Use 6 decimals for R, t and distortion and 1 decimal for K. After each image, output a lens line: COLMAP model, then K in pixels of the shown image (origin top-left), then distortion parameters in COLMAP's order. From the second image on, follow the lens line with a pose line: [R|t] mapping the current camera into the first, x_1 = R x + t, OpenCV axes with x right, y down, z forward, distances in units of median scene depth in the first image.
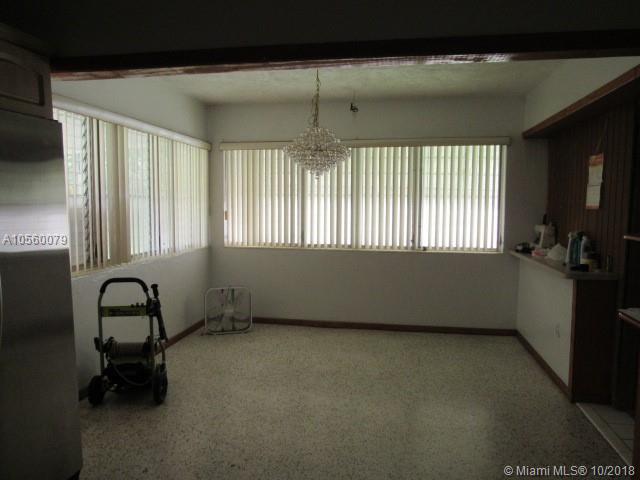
lens RADIAL K [[459.3, 0, 320.0], [0, 459.3, 240.0], [0, 0, 1]] dist [-0.009404, -0.000860]
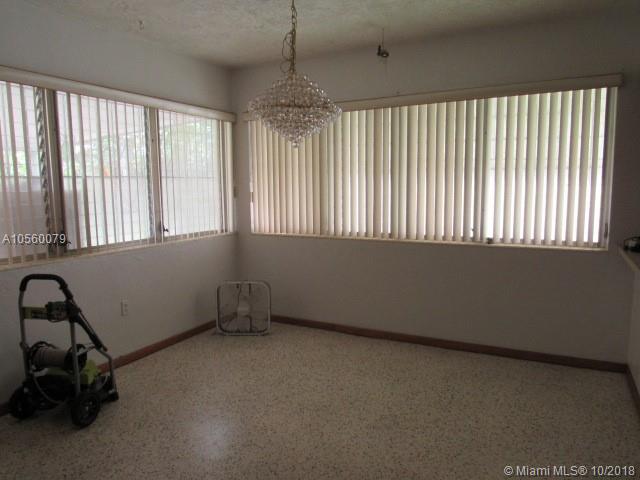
lens RADIAL K [[459.3, 0, 320.0], [0, 459.3, 240.0], [0, 0, 1]] dist [-0.009404, -0.000860]
pose [[0.954564, 0.018575, -0.297426, 0.190127], [-0.006435, 0.999108, 0.041743, -0.011074], [0.297936, -0.037933, 0.953832, 0.228063]]
